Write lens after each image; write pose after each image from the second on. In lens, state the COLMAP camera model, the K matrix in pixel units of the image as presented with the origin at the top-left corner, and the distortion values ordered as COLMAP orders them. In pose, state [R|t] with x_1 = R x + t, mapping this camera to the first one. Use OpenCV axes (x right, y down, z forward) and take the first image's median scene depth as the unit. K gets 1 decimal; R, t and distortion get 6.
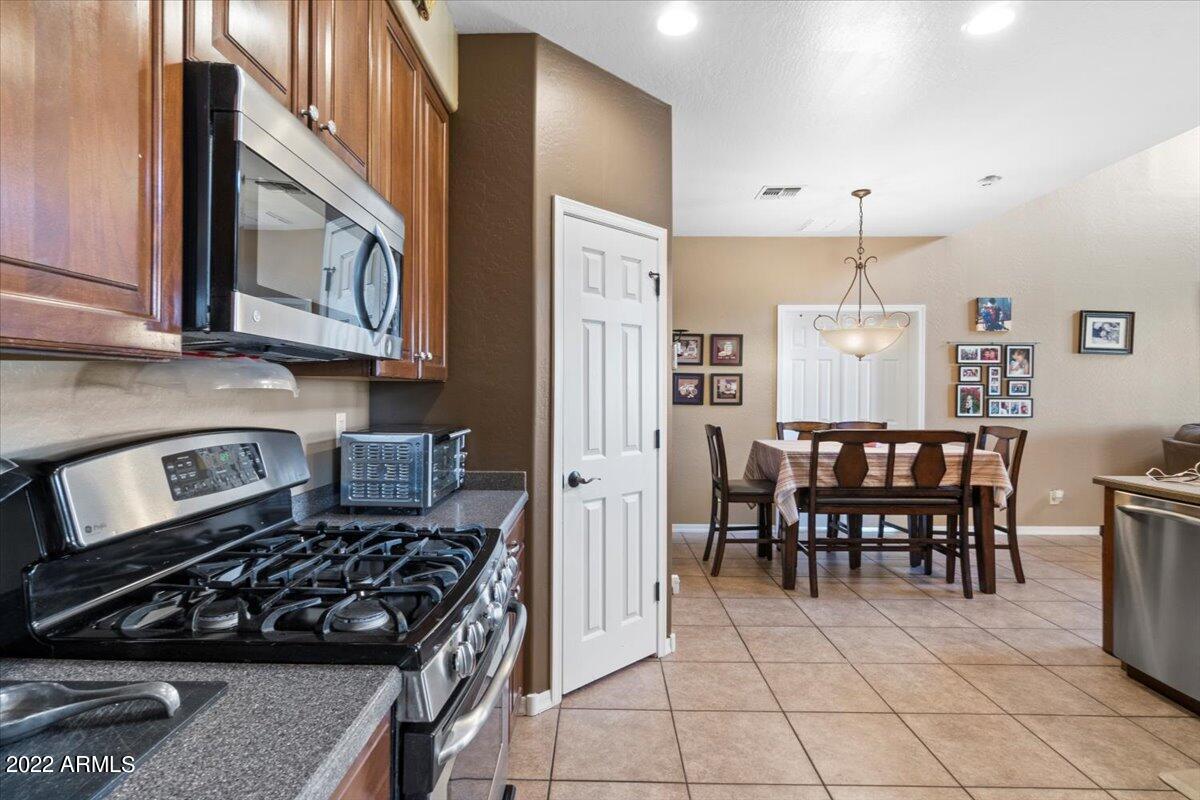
lens RADIAL K [[604.7, 0, 594.4], [0, 604.7, 398.1], [0, 0, 1]] dist [-0.001889, 0.000810]
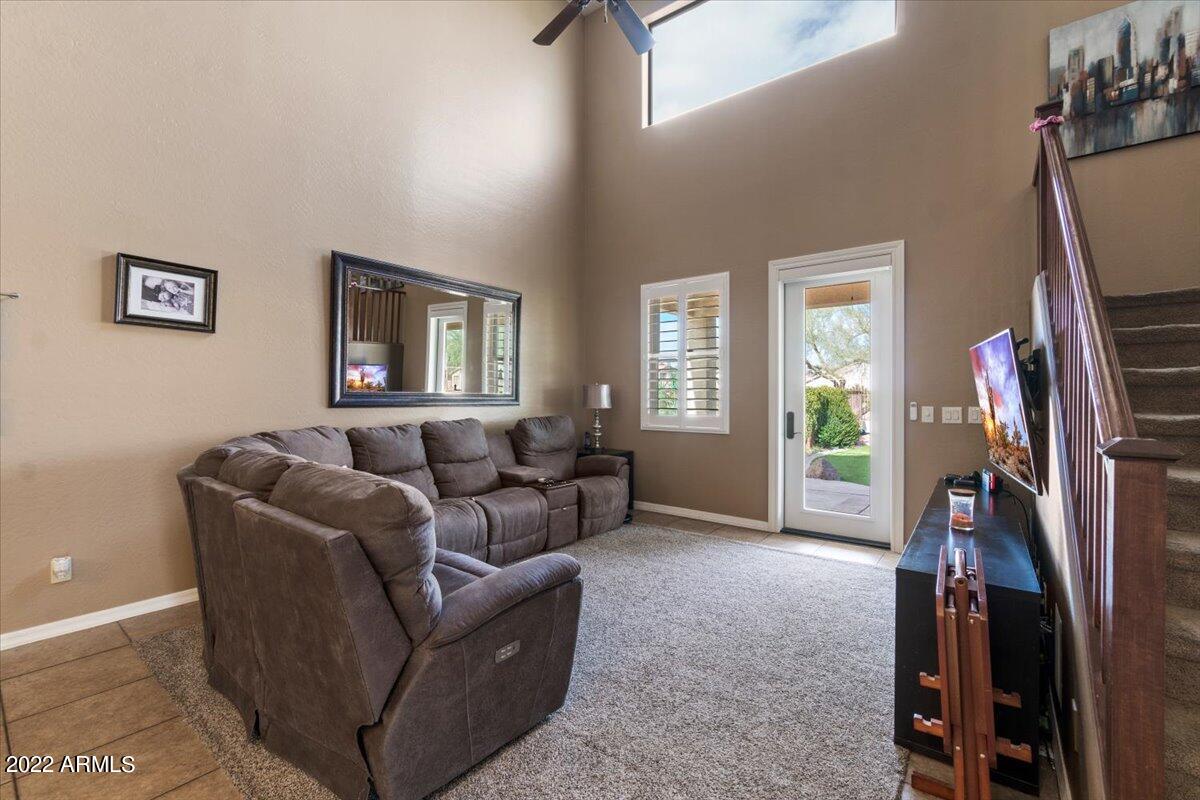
lens RADIAL K [[521.3, 0, 591.1], [0, 521.3, 391.1], [0, 0, 1]] dist [-0.005016, 0.000501]
pose [[0.616670, 0.005028, 0.787206, 0.691729], [0.003969, 0.999947, -0.009496, 0.001327], [-0.787212, 0.008980, 0.616618, 0.301303]]
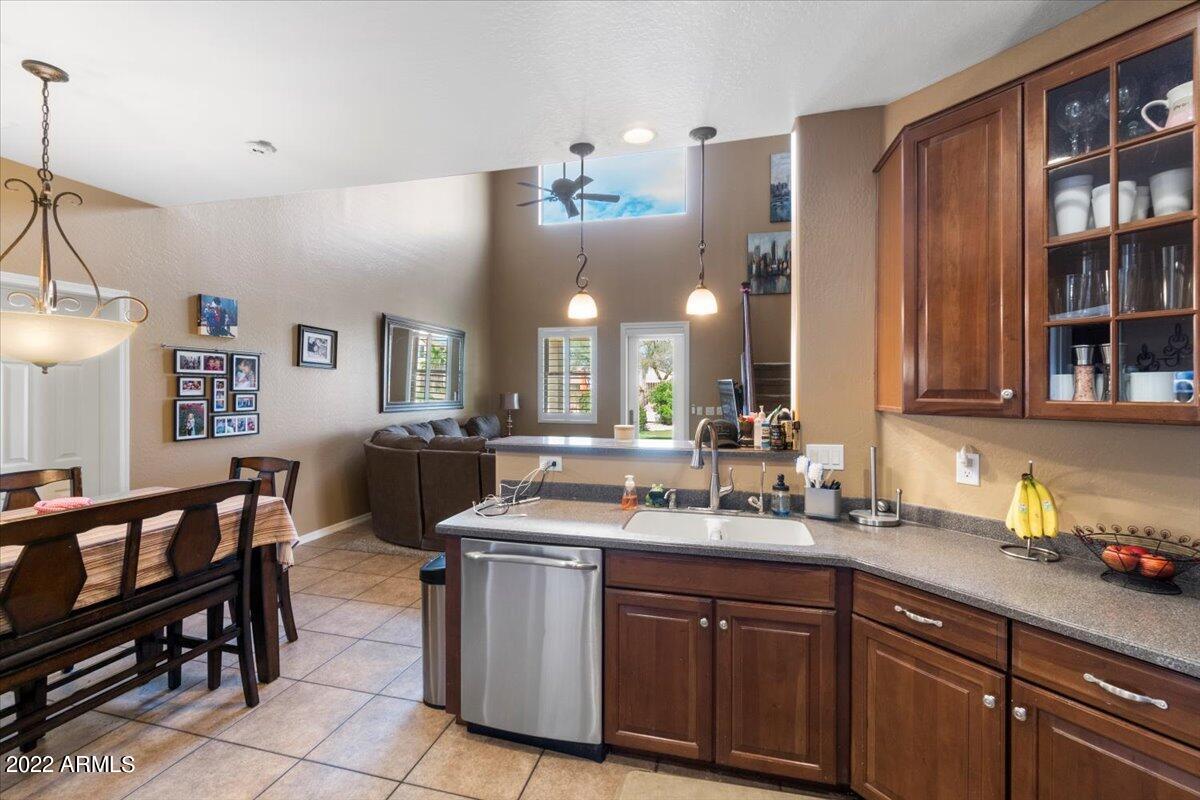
lens RADIAL K [[521.3, 0, 595.6], [0, 521.3, 391.4], [0, 0, 1]] dist [-0.005016, 0.000501]
pose [[0.243173, -0.007317, 0.969955, 0.077594], [0.005535, 0.999966, 0.006156, -0.034918], [-0.969967, 0.003871, 0.243205, 0.305553]]
